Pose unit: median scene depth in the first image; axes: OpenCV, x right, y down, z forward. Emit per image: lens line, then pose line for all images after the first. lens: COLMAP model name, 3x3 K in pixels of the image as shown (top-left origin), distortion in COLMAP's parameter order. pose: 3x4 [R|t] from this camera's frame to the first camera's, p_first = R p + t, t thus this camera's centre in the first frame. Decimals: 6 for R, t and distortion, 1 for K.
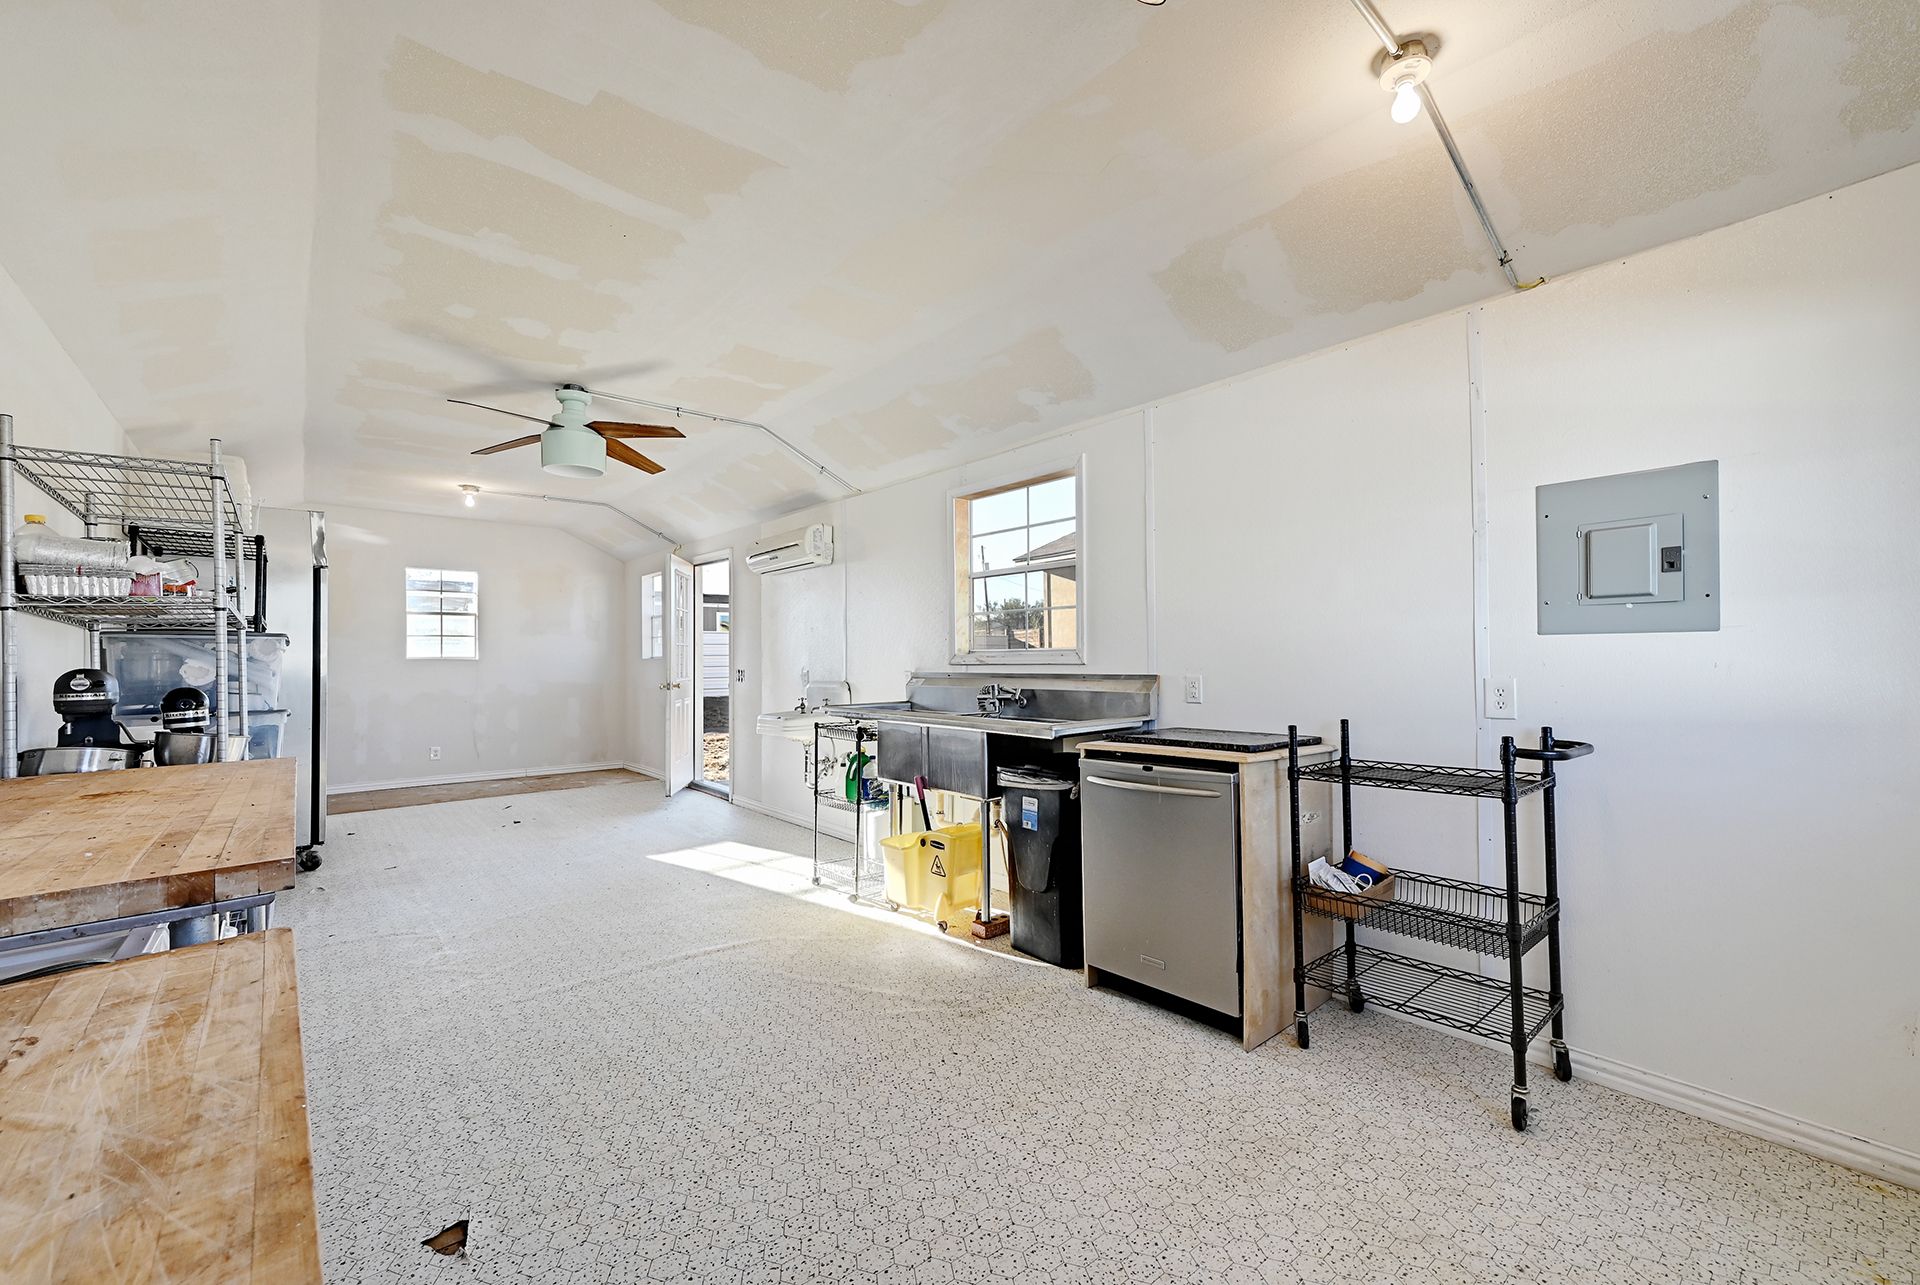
lens RADIAL K [[767.8, 0, 950.7], [0, 767.8, 654.6], [0, 0, 1]] dist [0.000631, 0.000080]
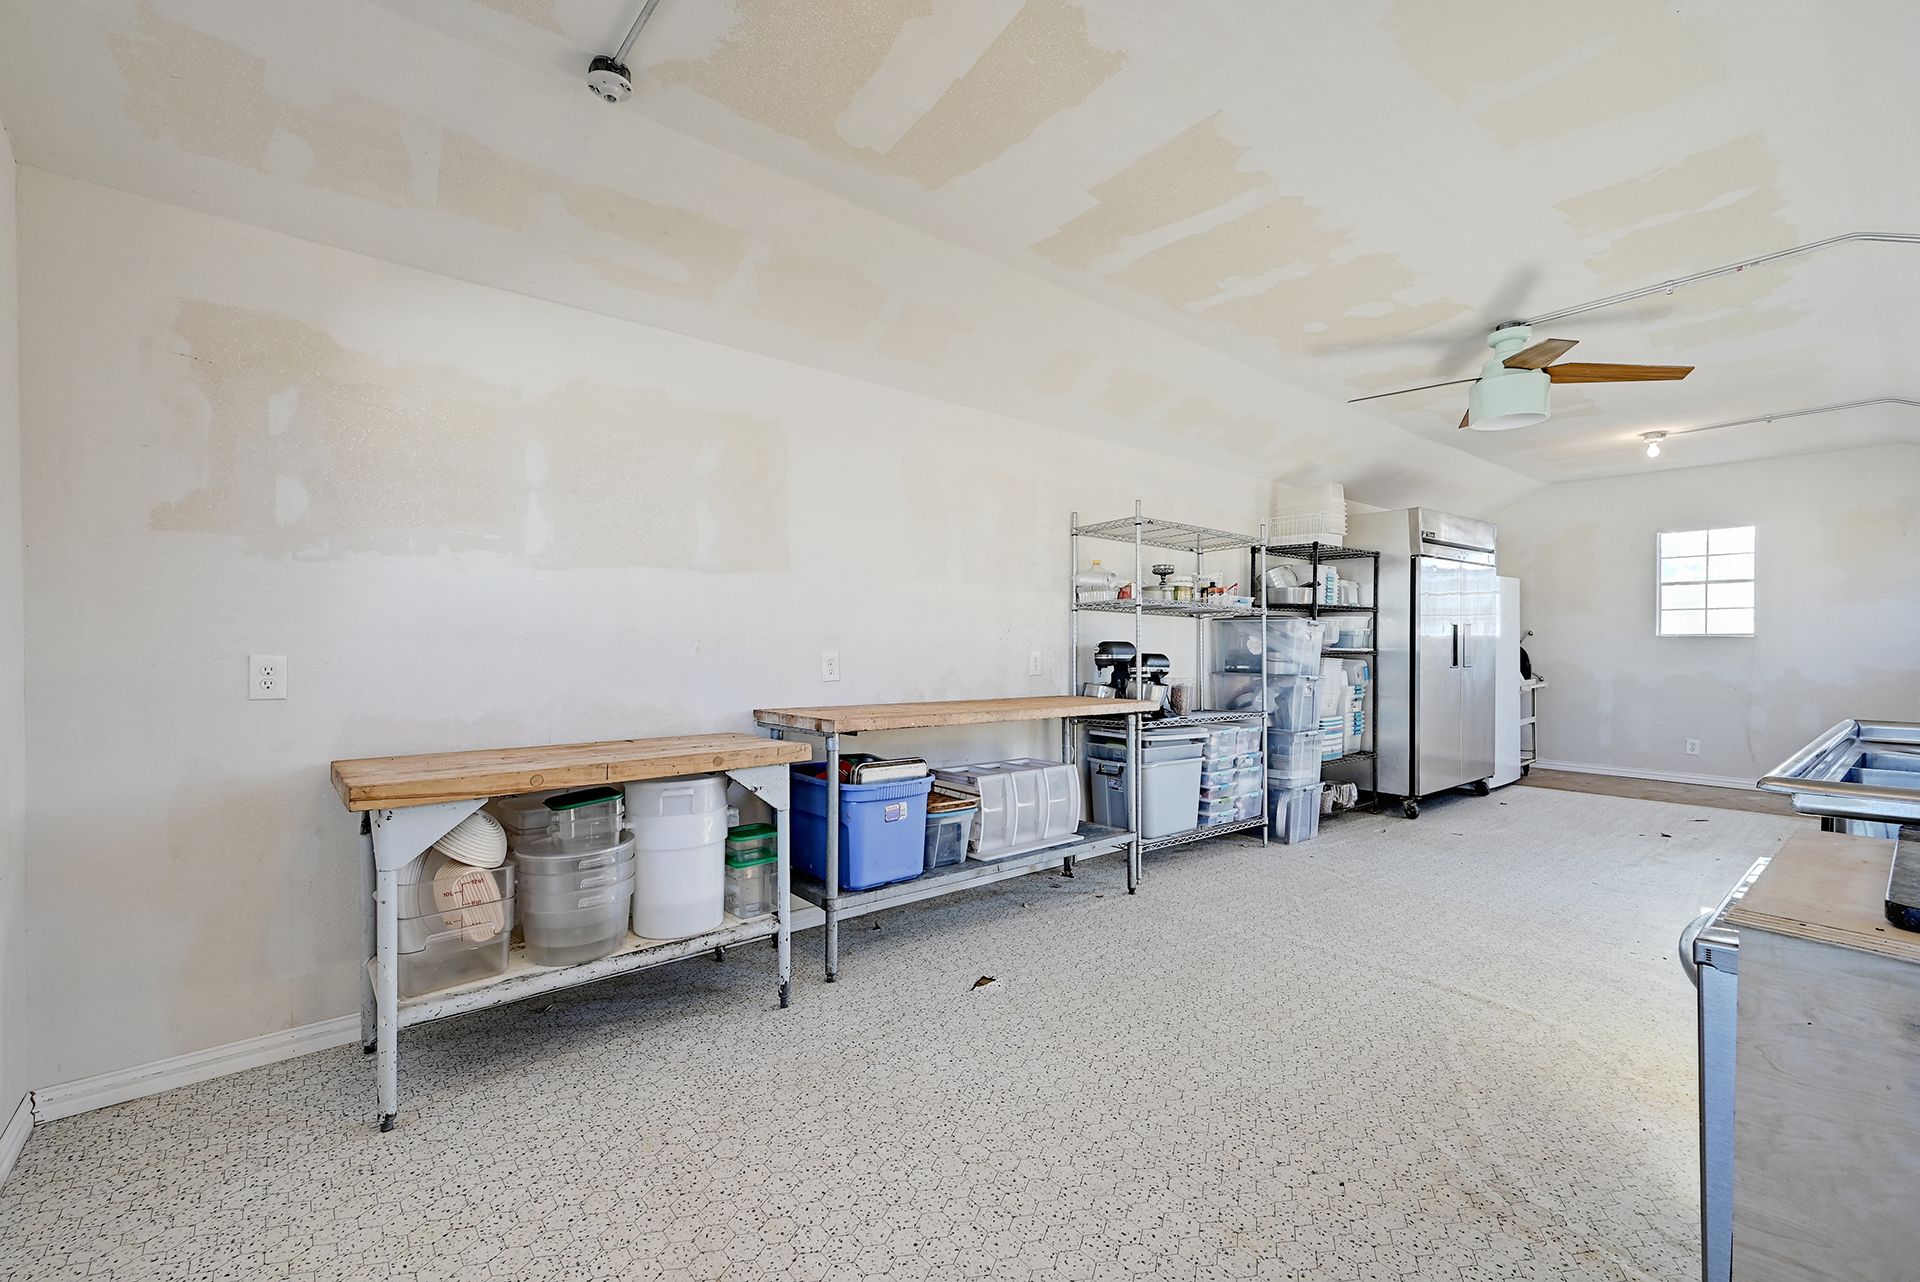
lens RADIAL K [[820.6, 0, 956.6], [0, 820.6, 611.1], [0, 0, 1]] dist [-0.008213, -0.000051]
pose [[0.008305, -0.025519, -0.999640, 0.550495], [-0.001338, 0.999673, -0.025531, 0.005459], [0.999965, 0.001549, 0.008268, 0.452051]]
